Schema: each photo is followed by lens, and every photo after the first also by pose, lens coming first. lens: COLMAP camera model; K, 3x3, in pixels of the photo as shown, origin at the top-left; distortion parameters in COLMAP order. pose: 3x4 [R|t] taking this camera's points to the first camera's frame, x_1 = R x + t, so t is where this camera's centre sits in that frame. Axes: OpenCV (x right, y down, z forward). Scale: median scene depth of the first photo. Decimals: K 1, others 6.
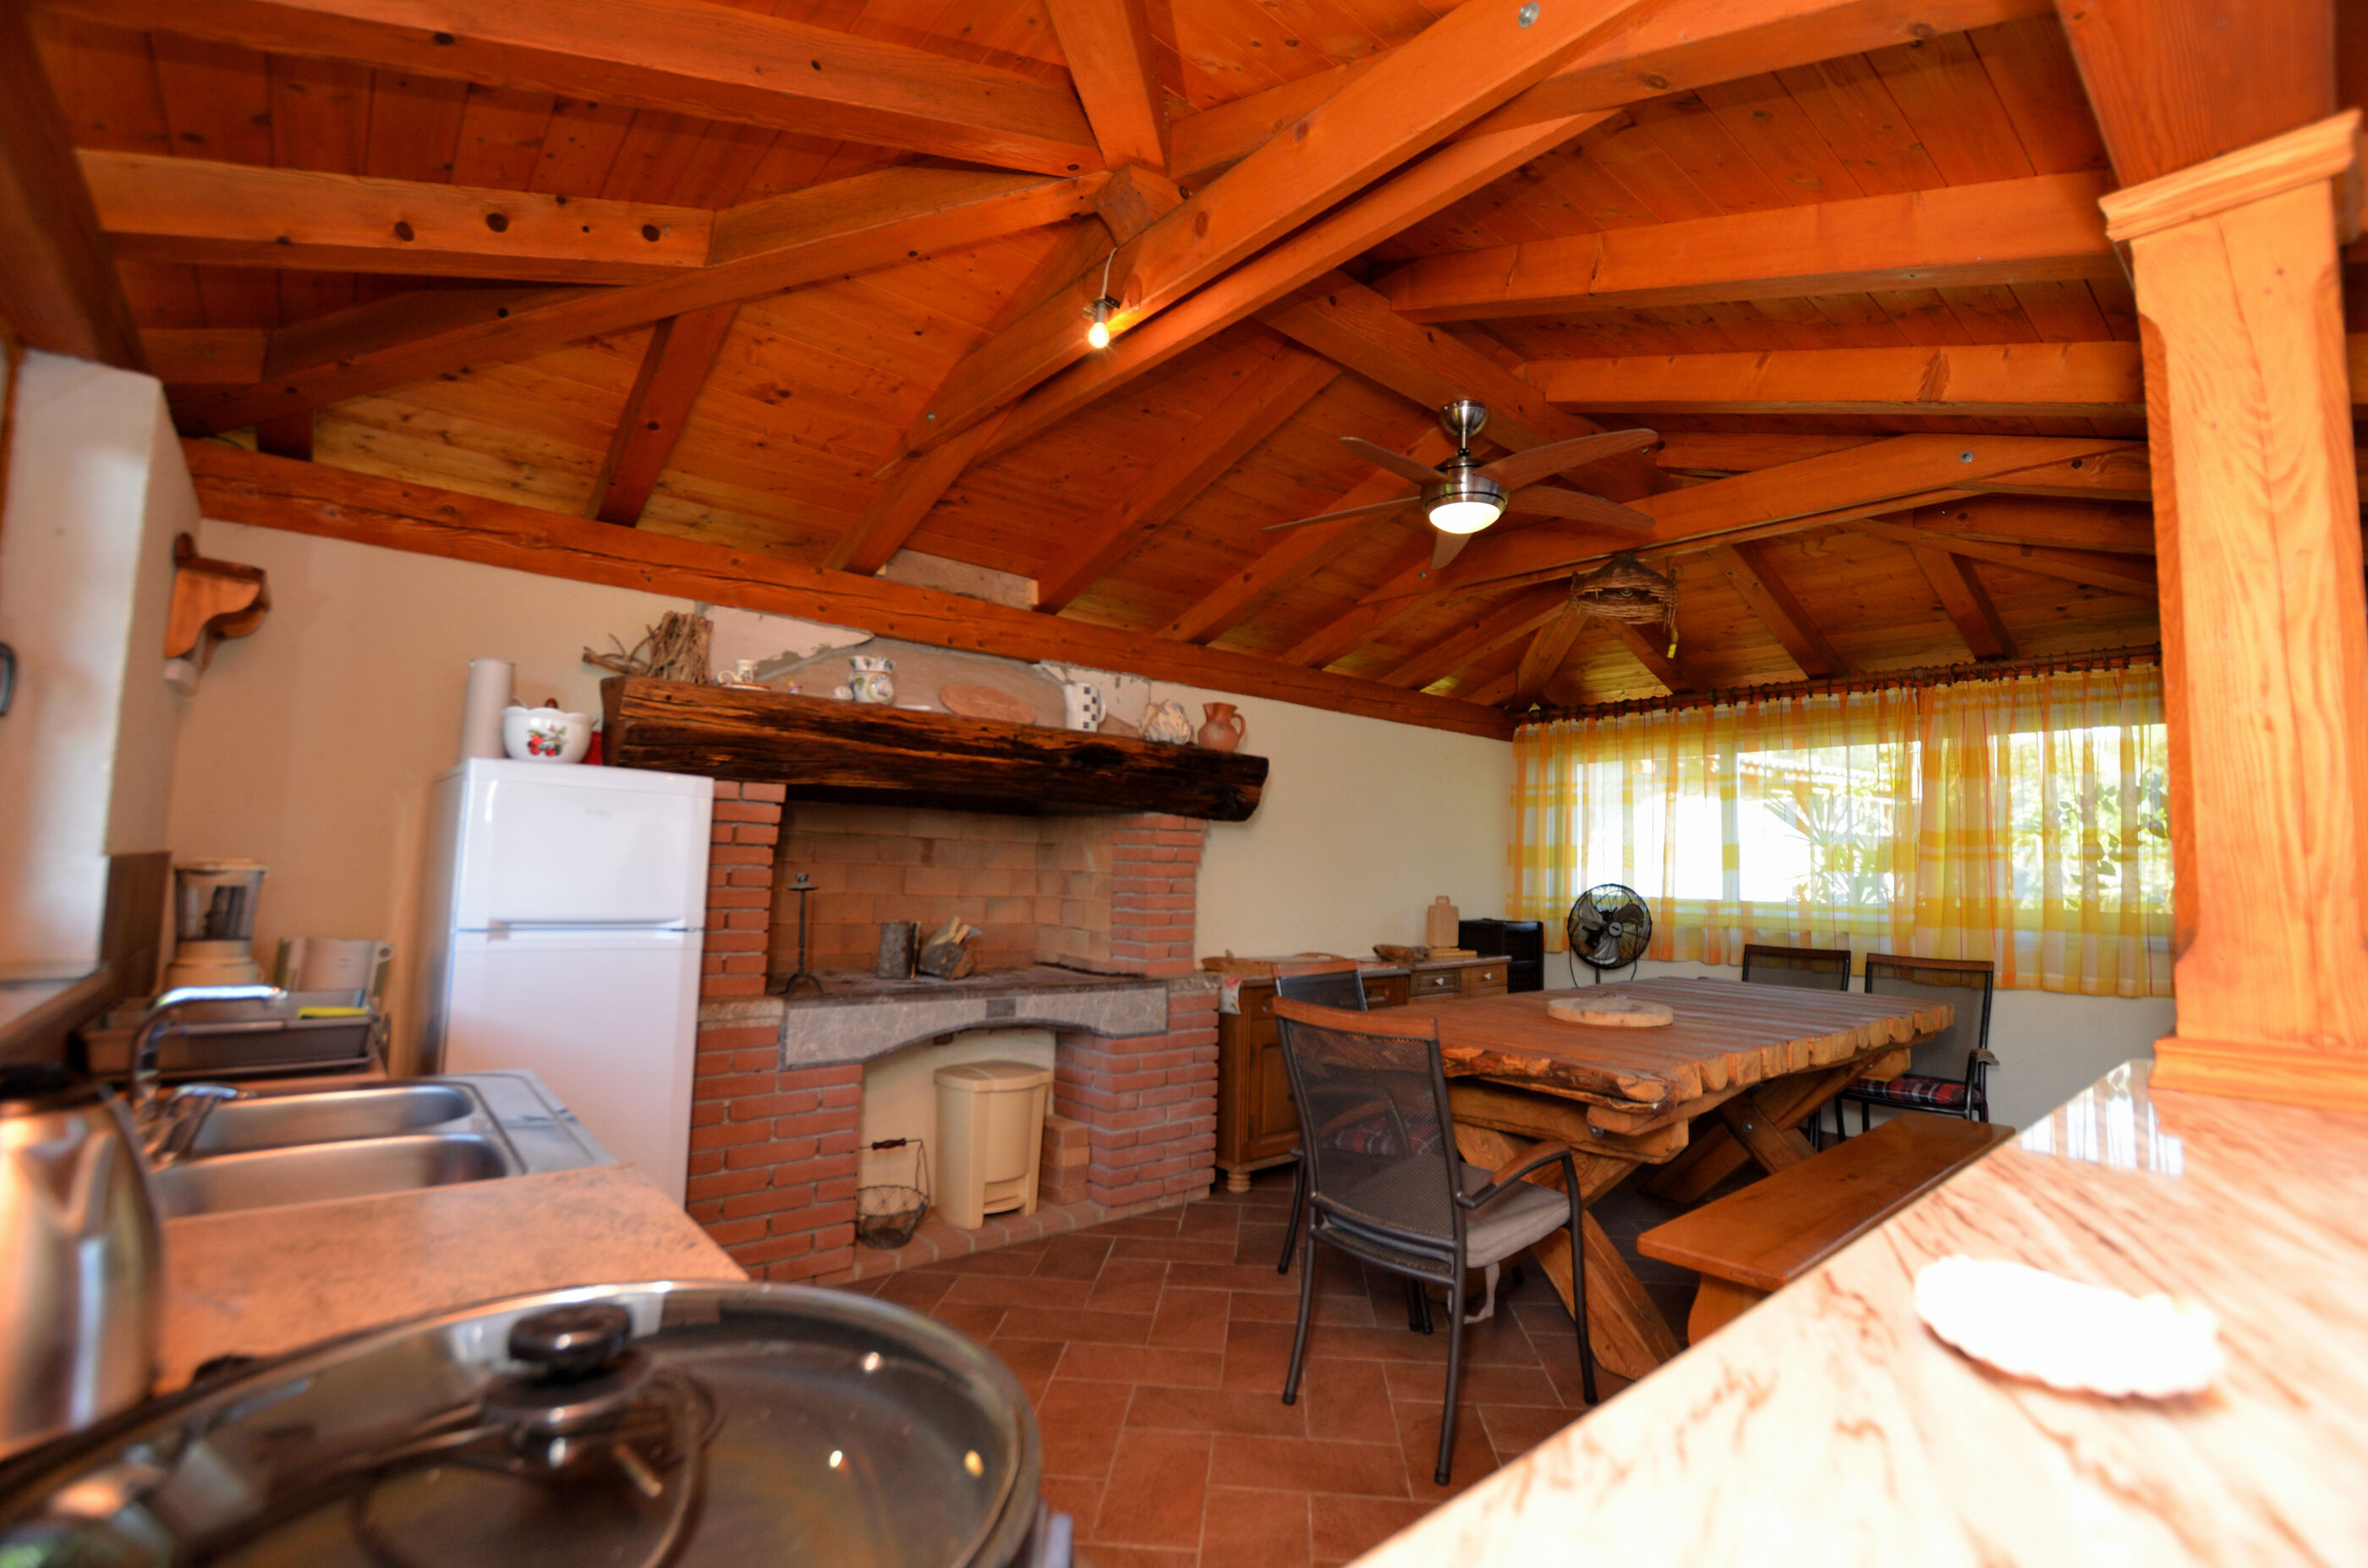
lens RADIAL K [[1053.1, 0, 1194.1], [0, 1053.1, 777.3], [0, 0, 1]] dist [-0.000962, 0.000060]
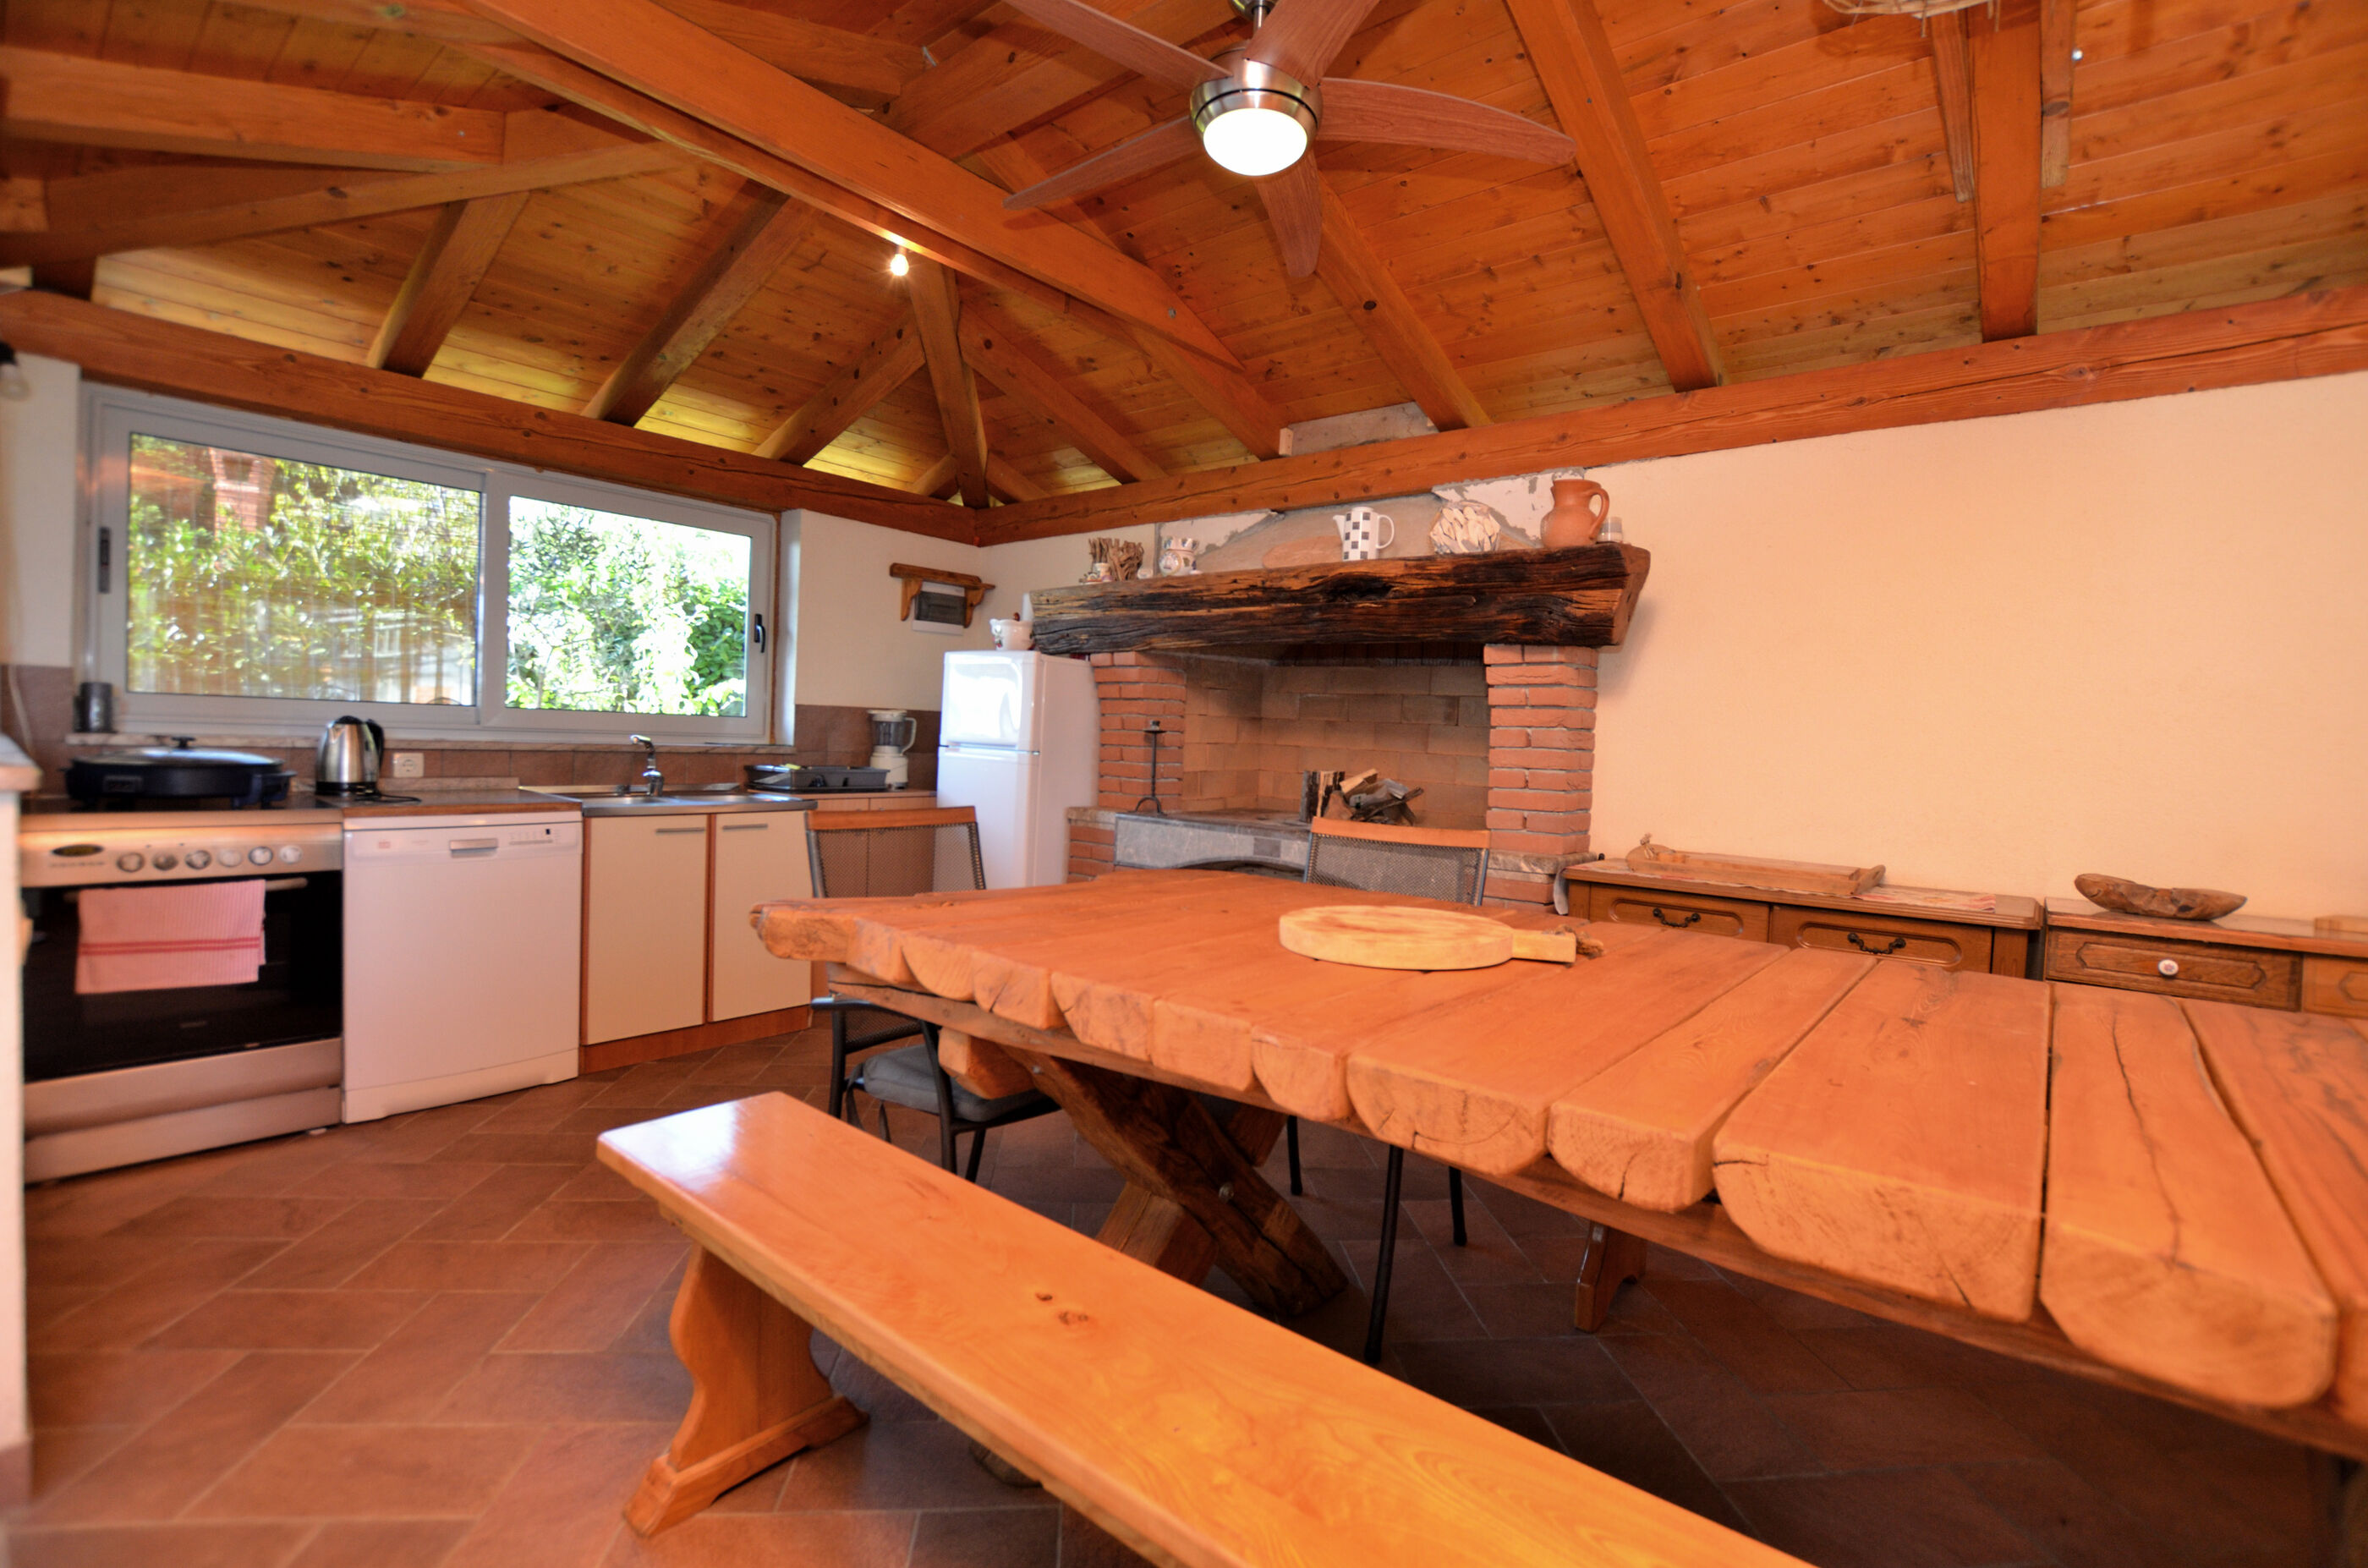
lens RADIAL K [[1053.1, 0, 1194.1], [0, 1053.1, 777.3], [0, 0, 1]] dist [-0.000962, 0.000060]
pose [[0.171116, 0.017259, -0.985100, 0.808380], [0.049971, 0.998408, 0.026173, 0.116562], [0.983983, -0.053705, 0.169981, 0.741442]]
